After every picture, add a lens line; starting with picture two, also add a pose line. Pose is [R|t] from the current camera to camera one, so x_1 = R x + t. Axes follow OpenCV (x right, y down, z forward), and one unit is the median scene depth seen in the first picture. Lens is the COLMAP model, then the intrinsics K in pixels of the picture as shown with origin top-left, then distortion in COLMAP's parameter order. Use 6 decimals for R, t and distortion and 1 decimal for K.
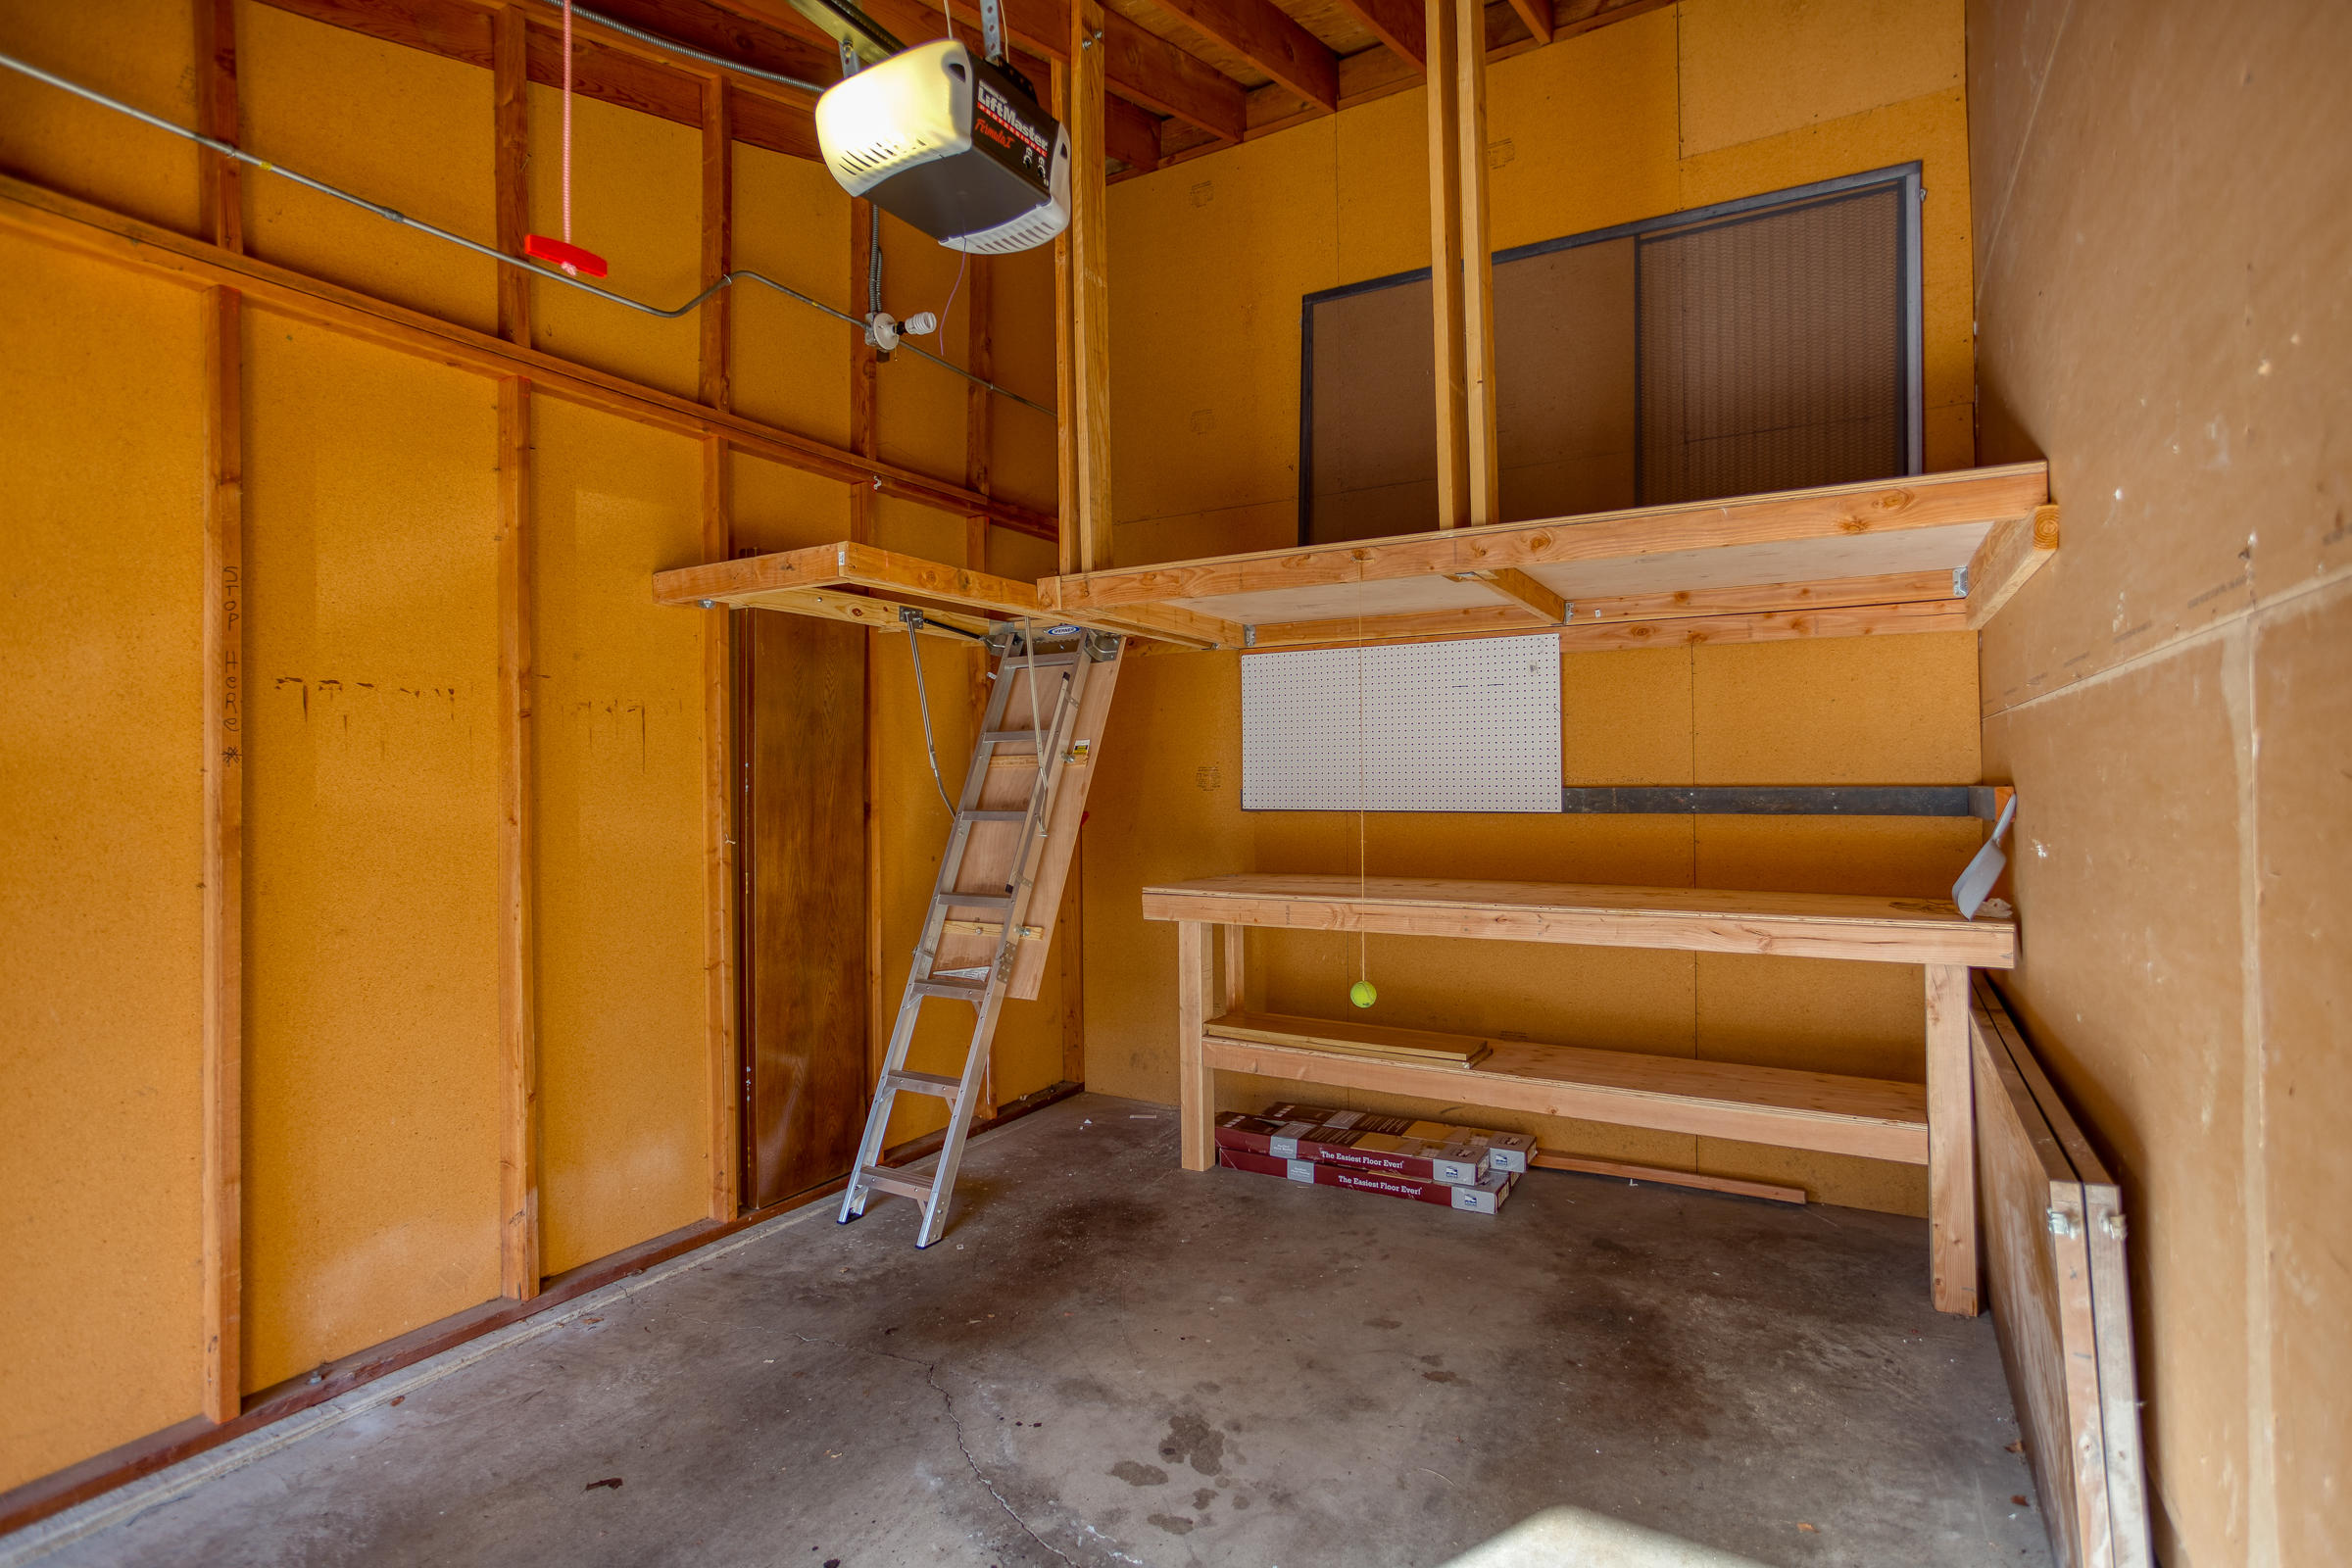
lens RADIAL K [[1140.6, 0, 1176.0], [0, 1140.6, 784.0], [0, 0, 1]] dist [-0.050831, 0.034765]
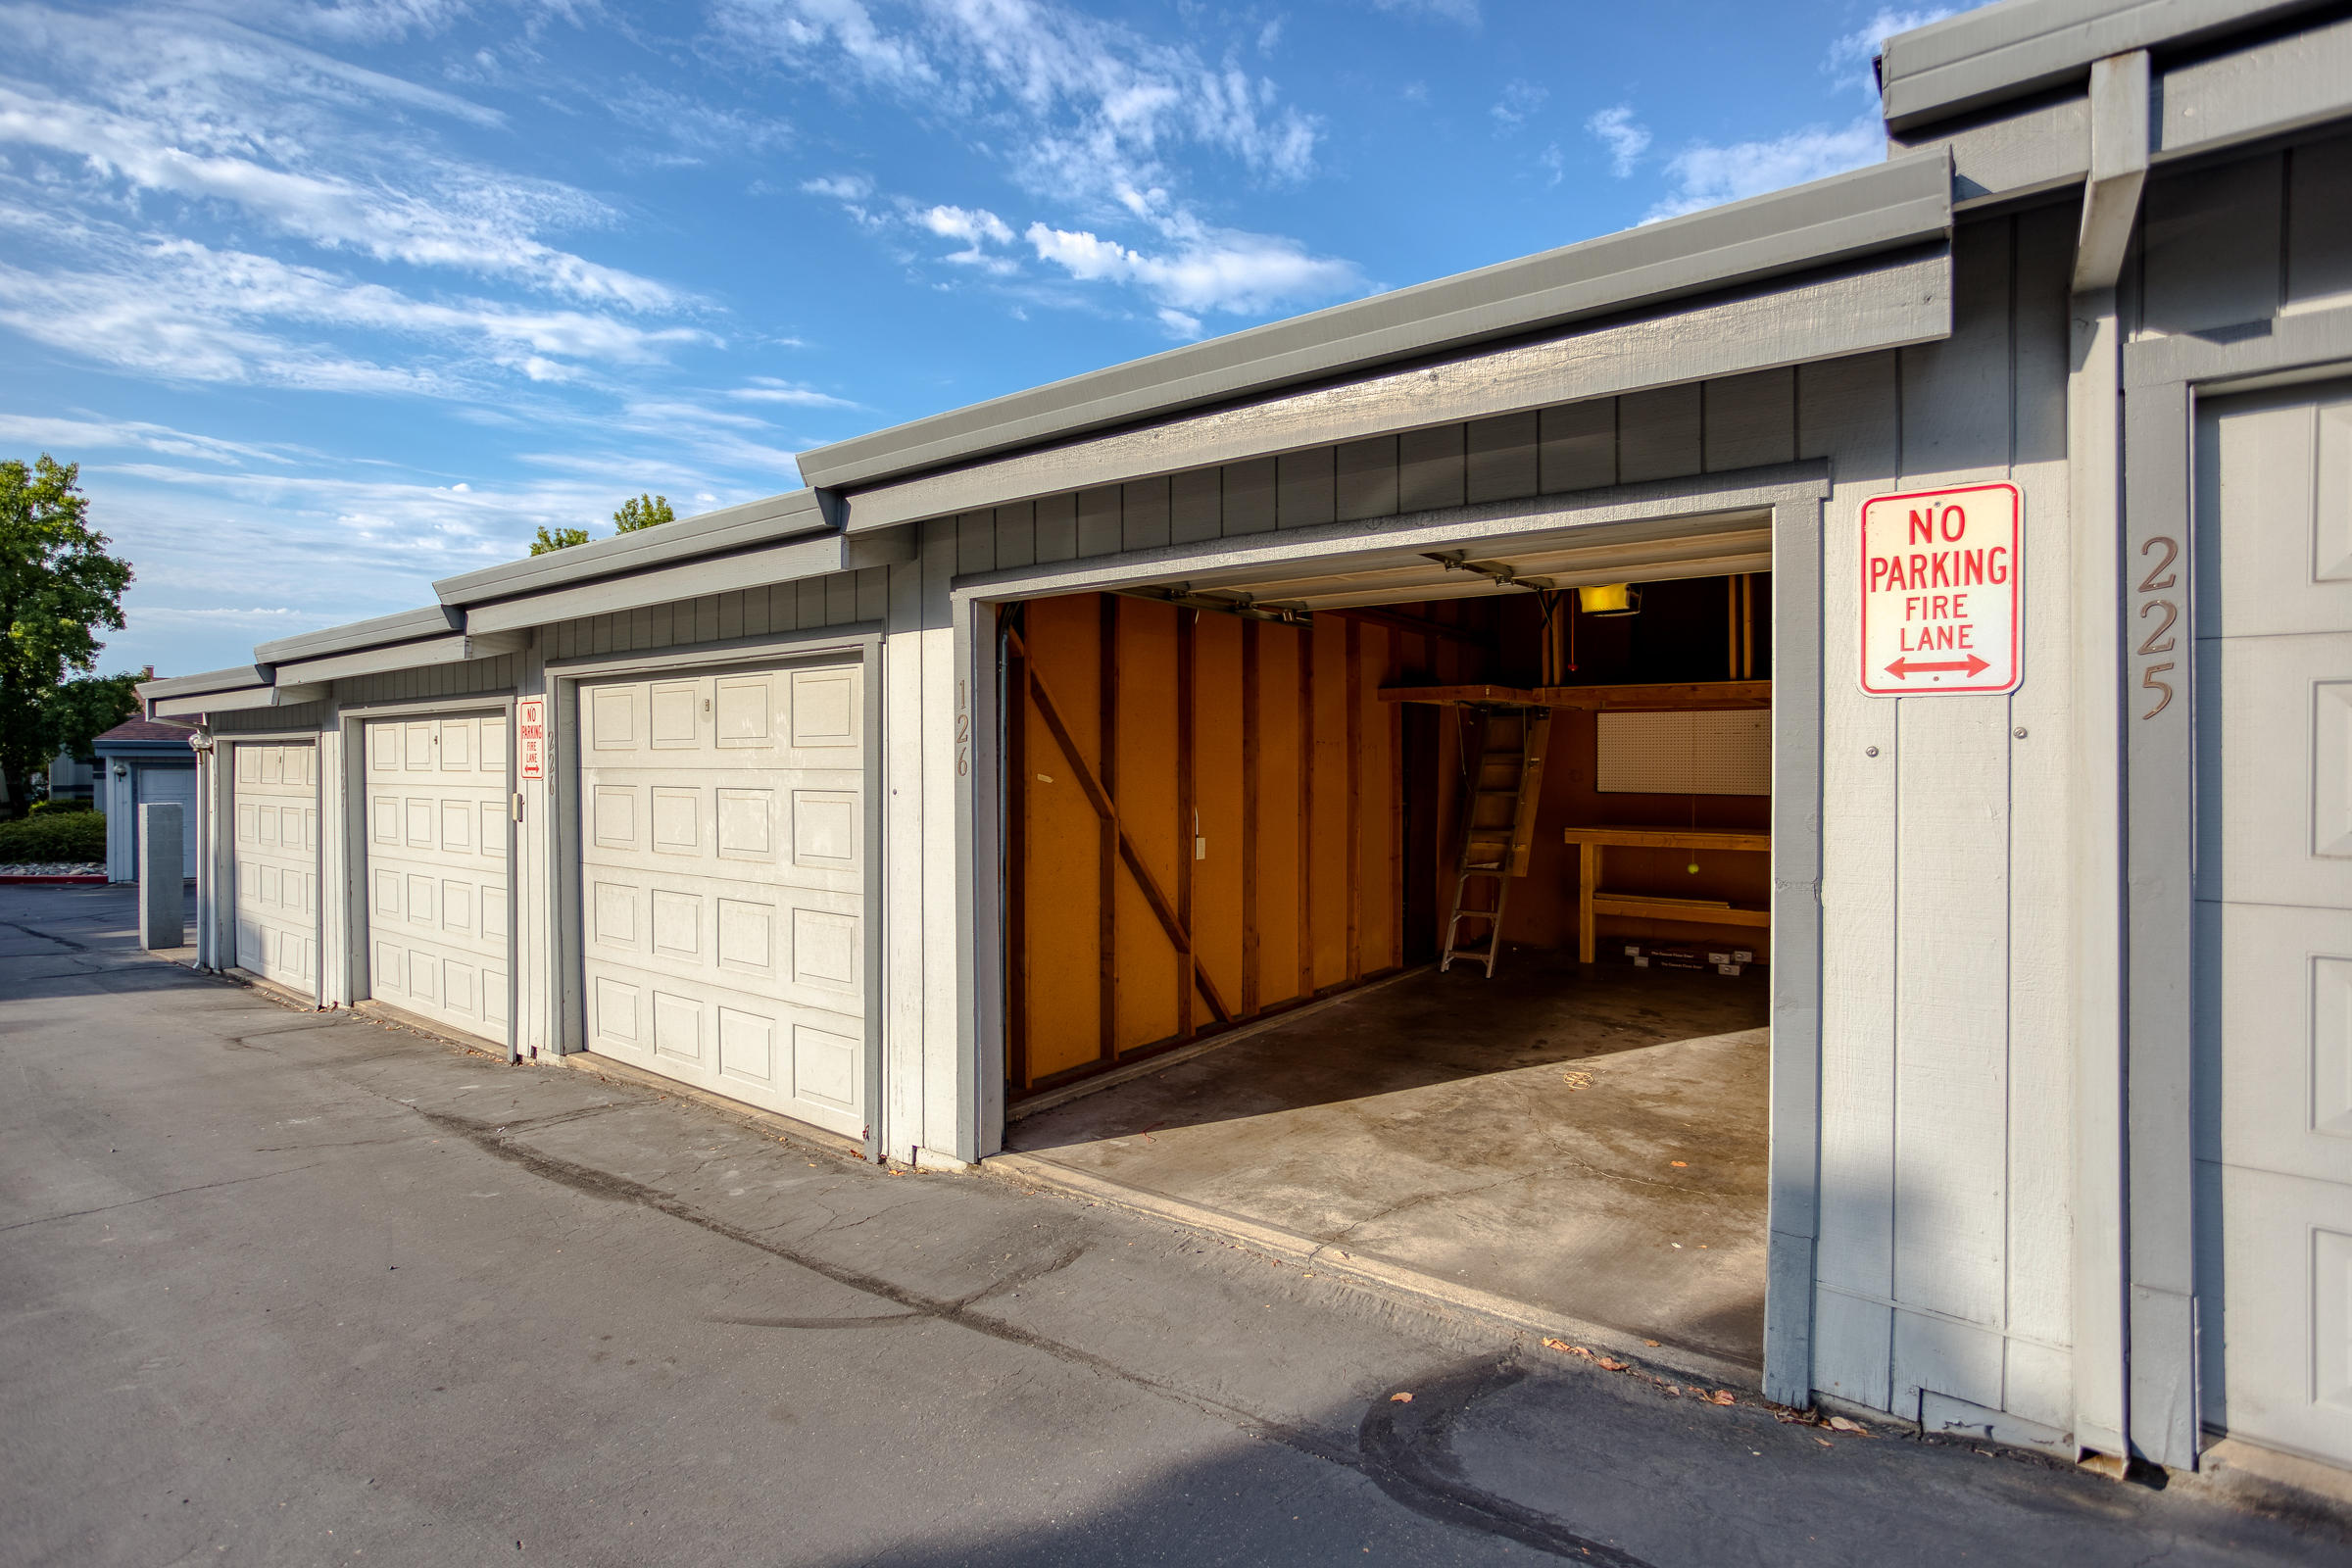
lens RADIAL K [[1140.6, 0, 1176.0], [0, 1140.6, 784.0], [0, 0, 1]] dist [-0.050831, 0.034765]
pose [[0.993273, 0.011609, -0.115216, -0.549555], [-0.009667, 0.999802, 0.017394, -0.023098], [0.115396, -0.016164, 0.993188, -1.282710]]
